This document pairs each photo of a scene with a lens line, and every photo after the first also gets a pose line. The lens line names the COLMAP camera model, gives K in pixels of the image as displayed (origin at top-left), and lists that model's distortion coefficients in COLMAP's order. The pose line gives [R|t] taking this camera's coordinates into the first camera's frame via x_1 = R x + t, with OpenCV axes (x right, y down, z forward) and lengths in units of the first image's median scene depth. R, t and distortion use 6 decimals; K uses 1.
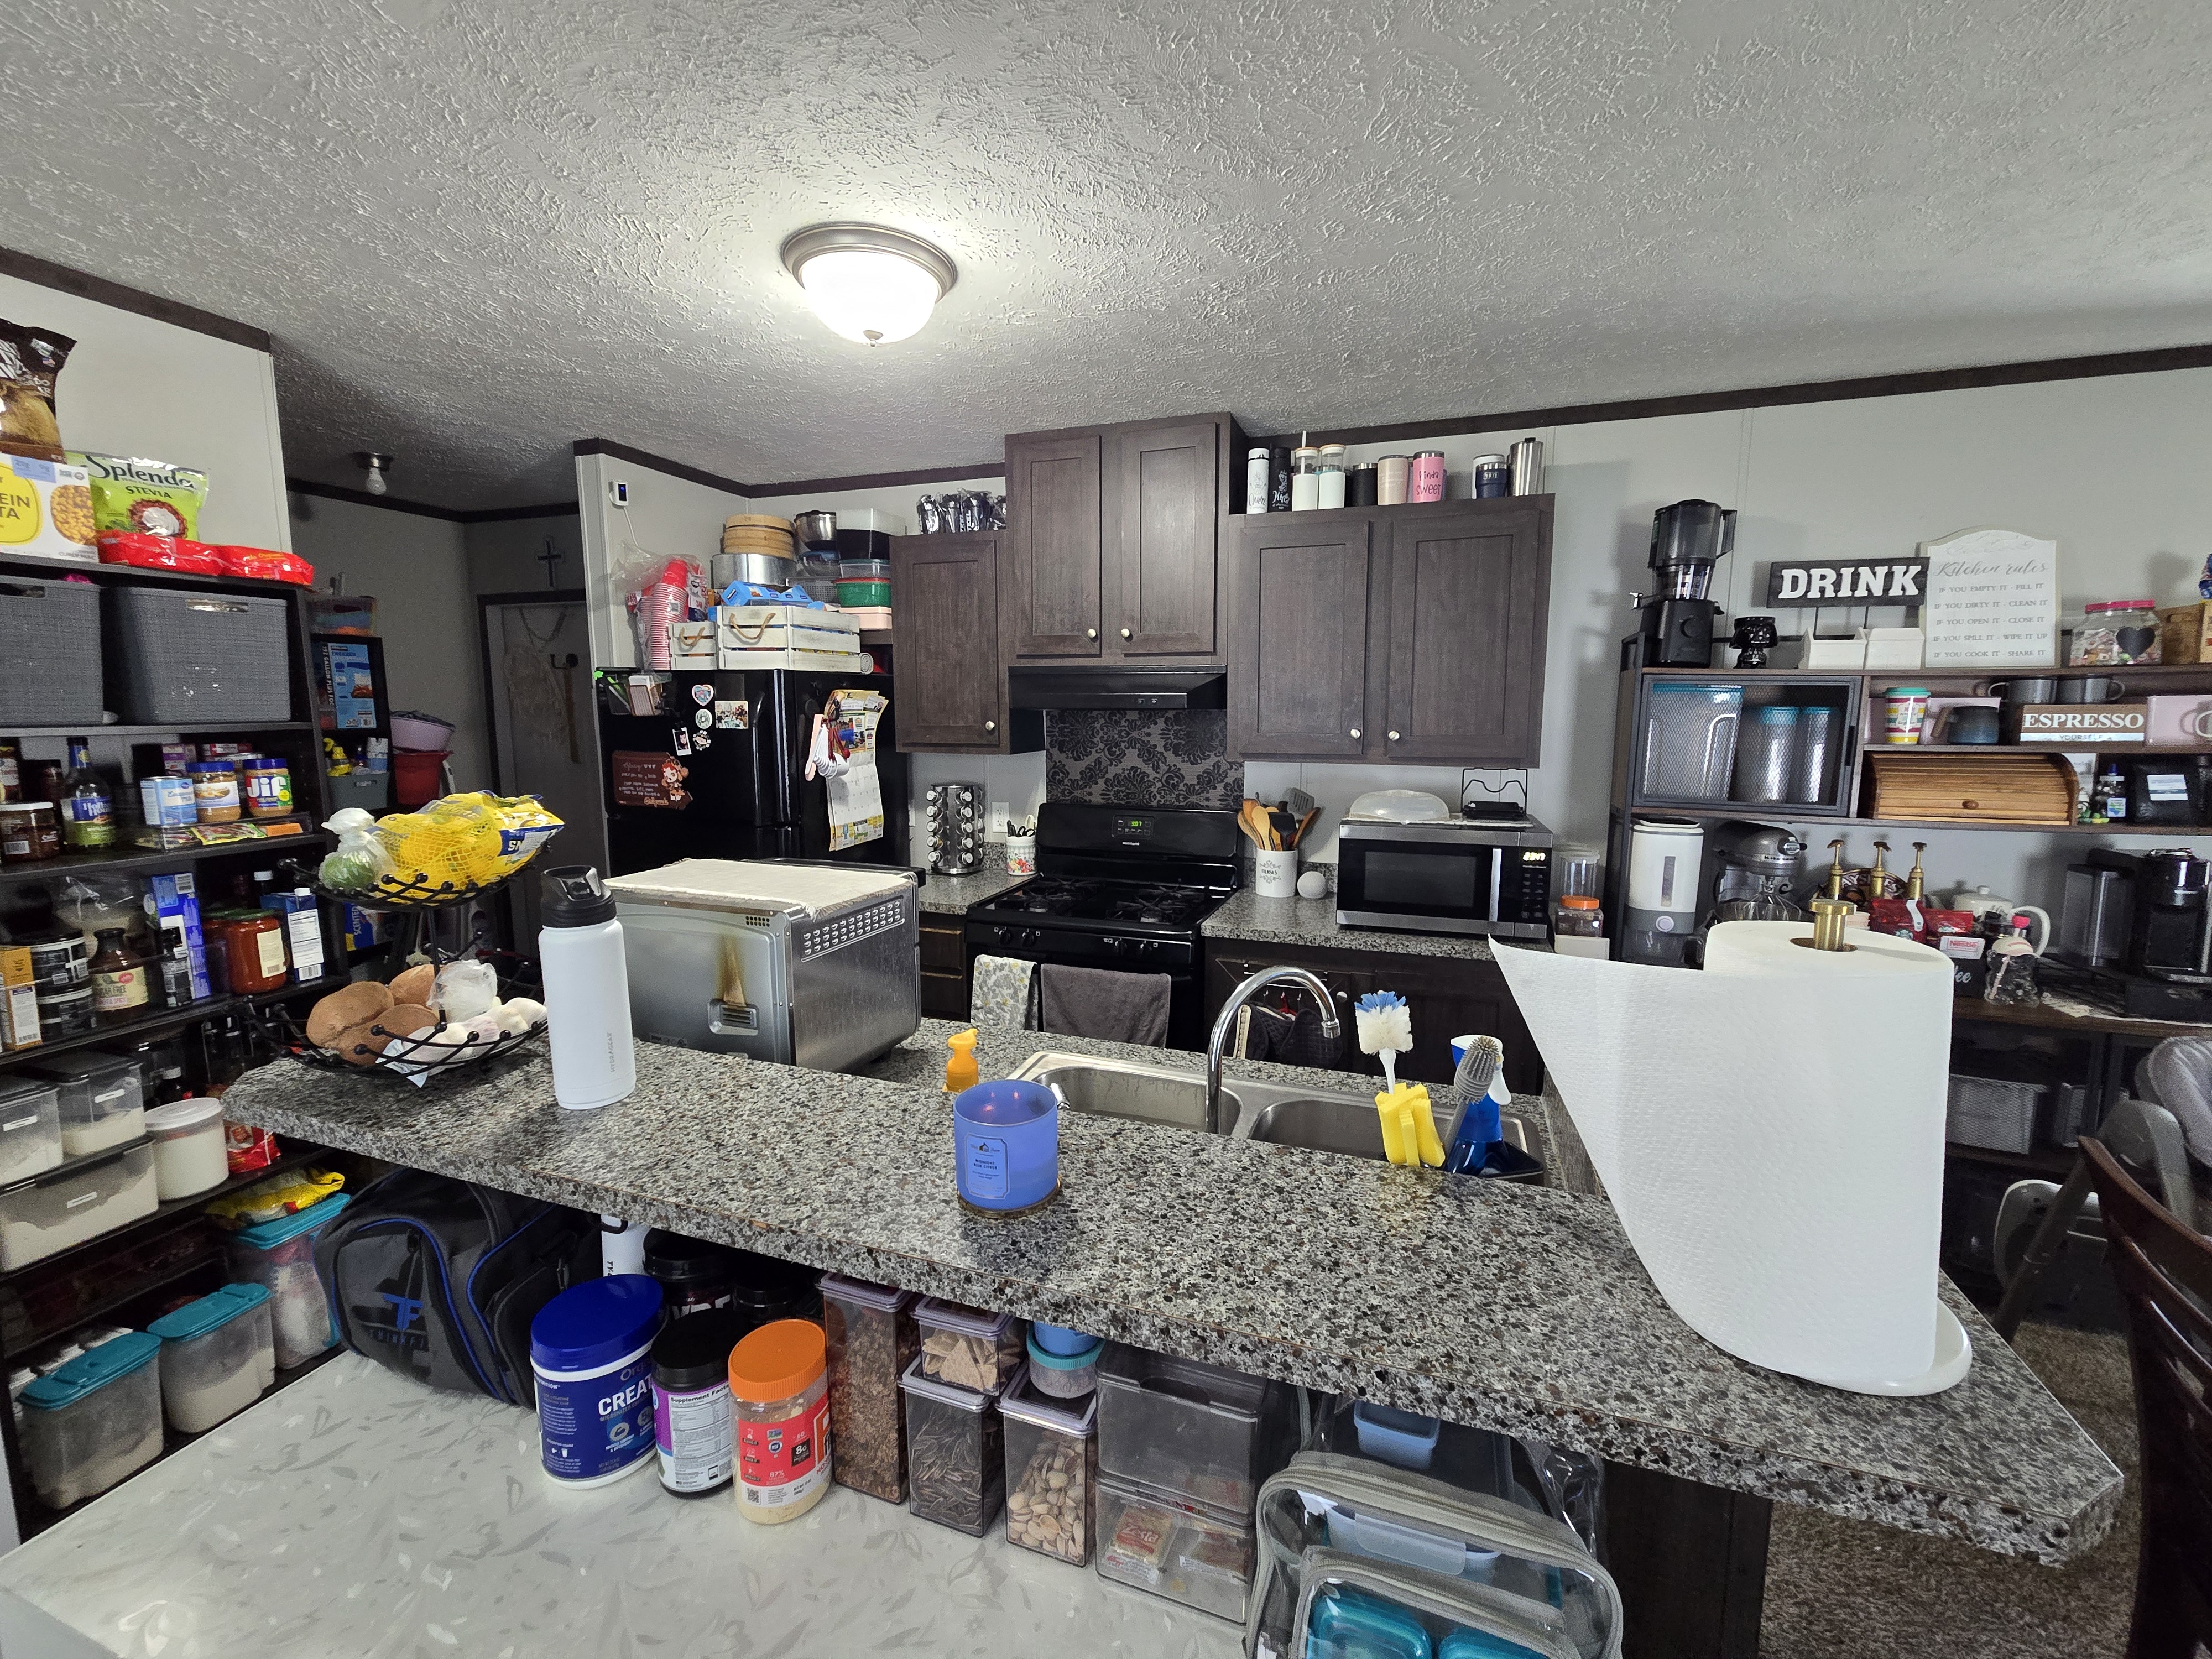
lens RADIAL K [[901.9, 0, 1100.7], [0, 901.9, 827.6], [0, 0, 1]] dist [-0.002348, -0.000199]
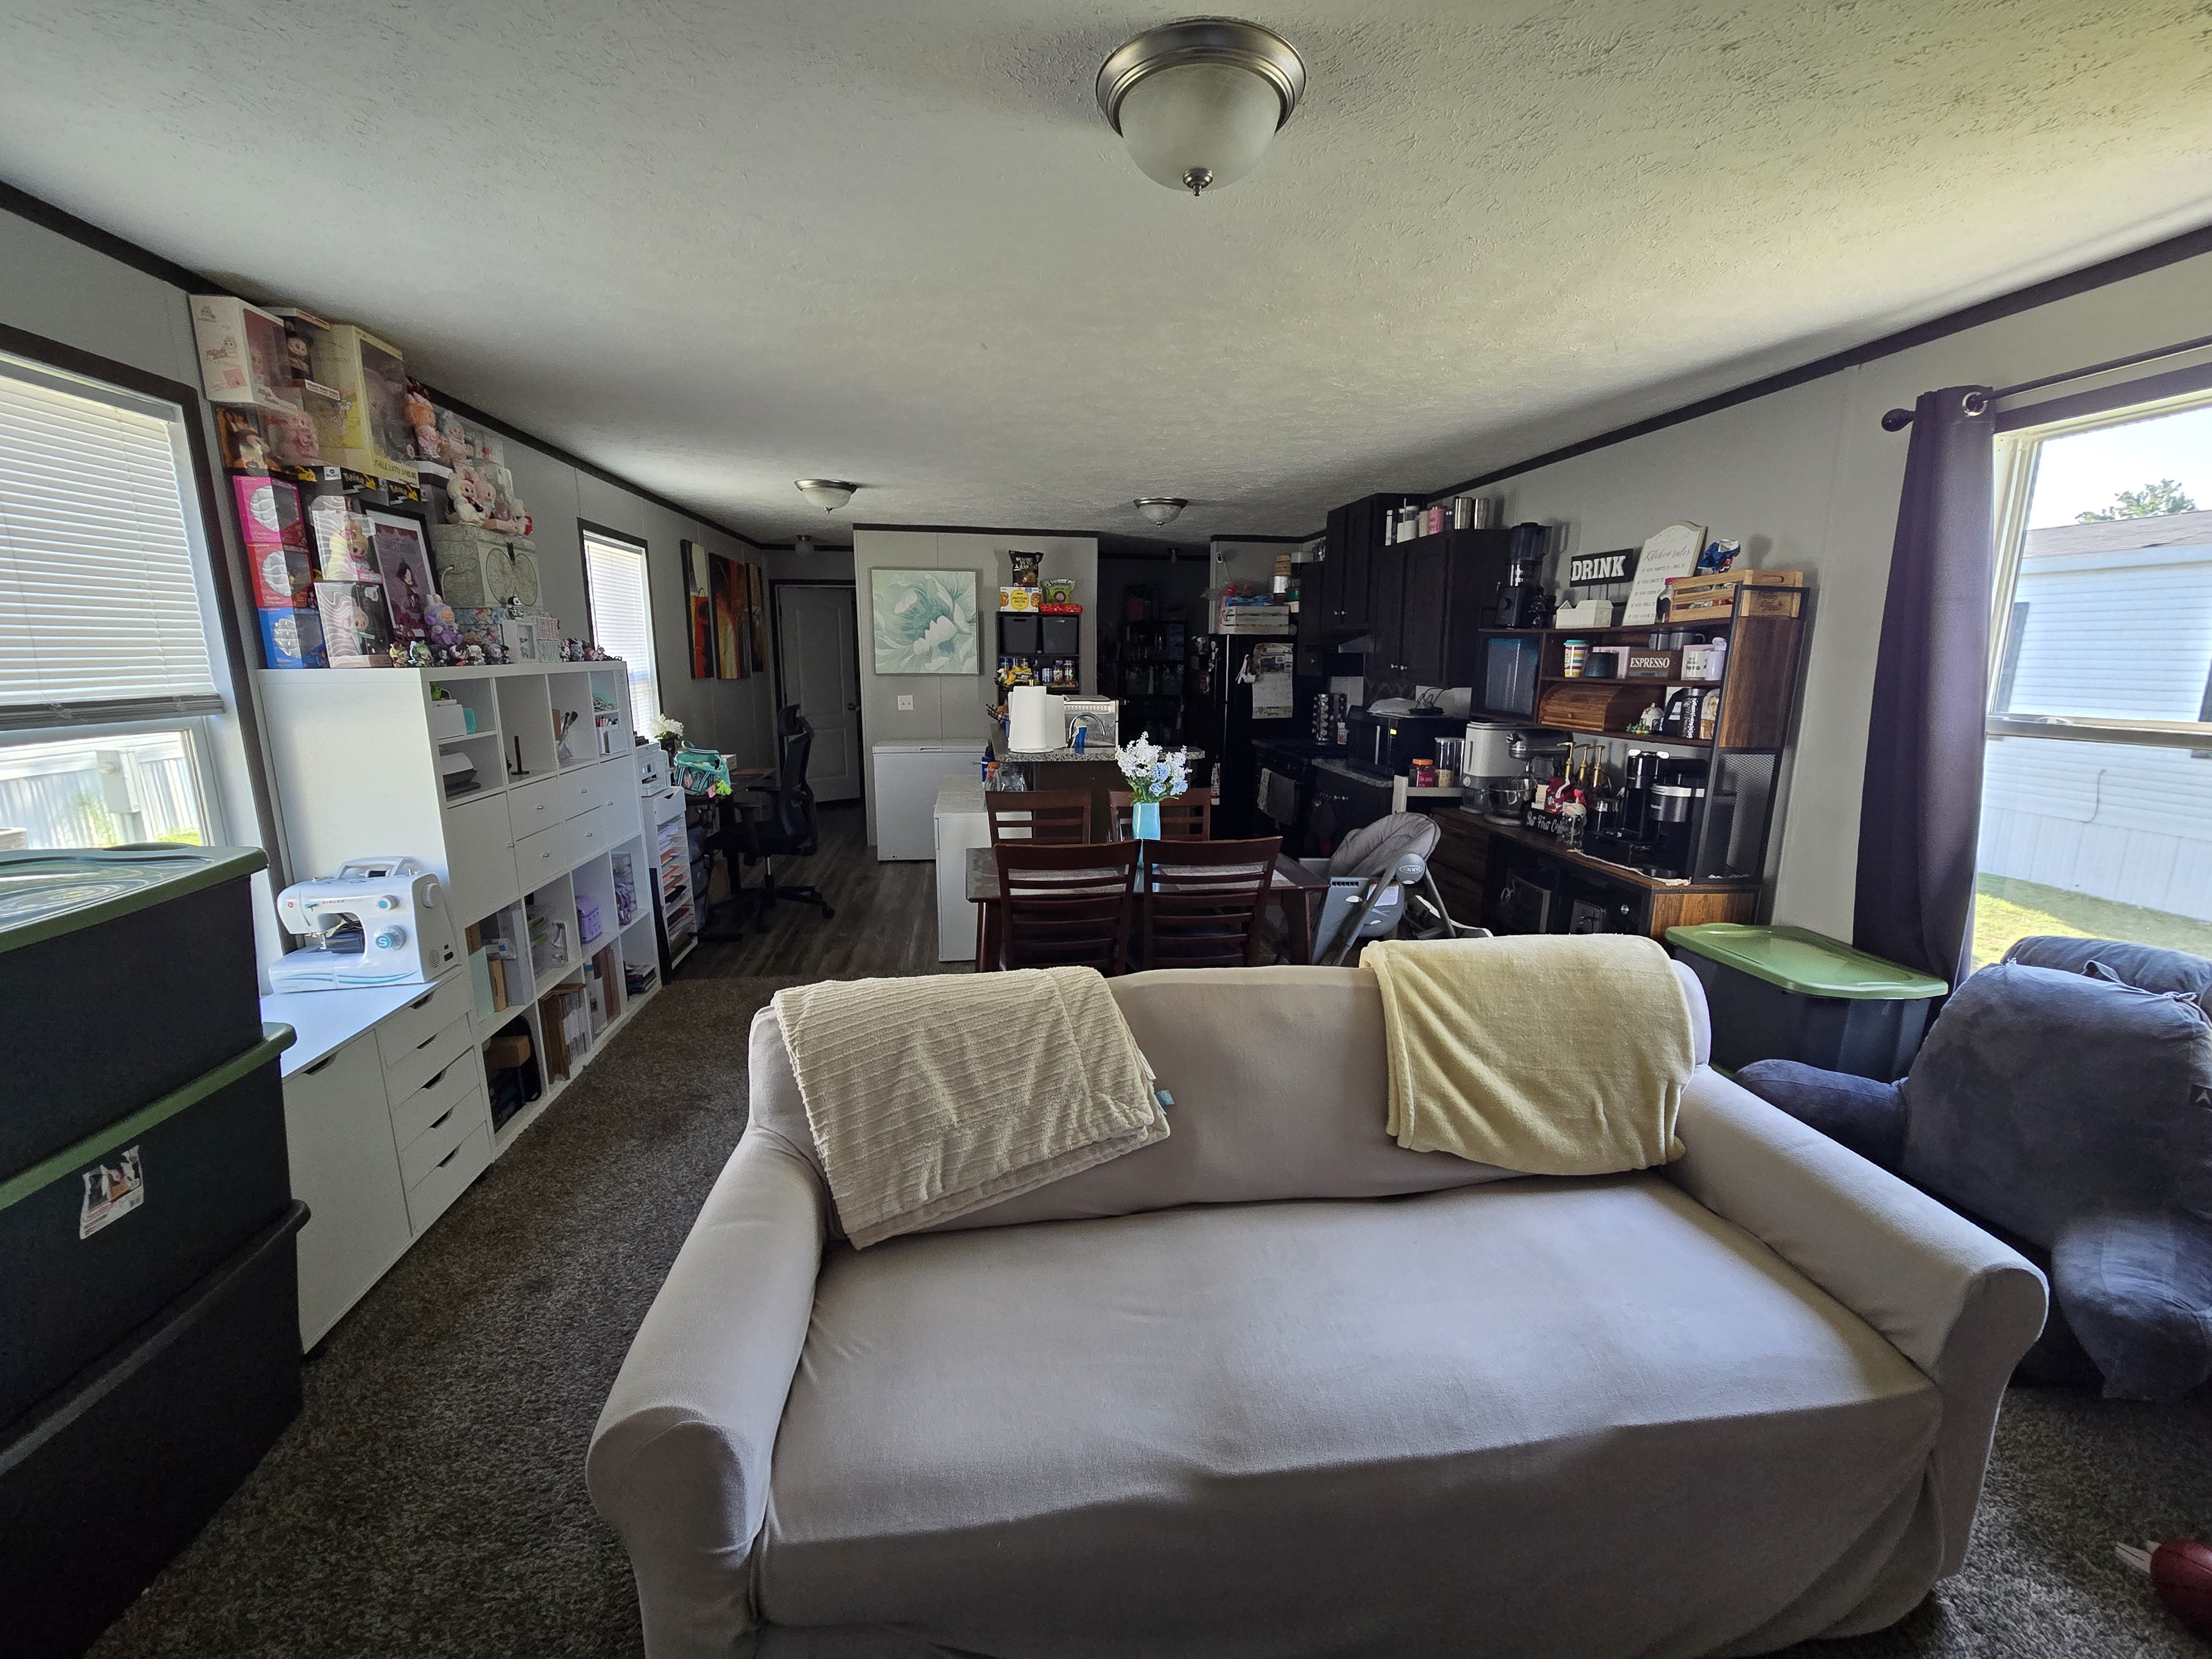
lens RADIAL K [[901.9, 0, 1109.5], [0, 901.9, 827.0], [0, 0, 1]] dist [-0.002348, -0.000199]
pose [[0.470428, 0.172833, -0.865348, 1.809243], [-0.127478, 0.983656, 0.127162, 0.062470], [0.873182, 0.050492, 0.484771, -0.409423]]
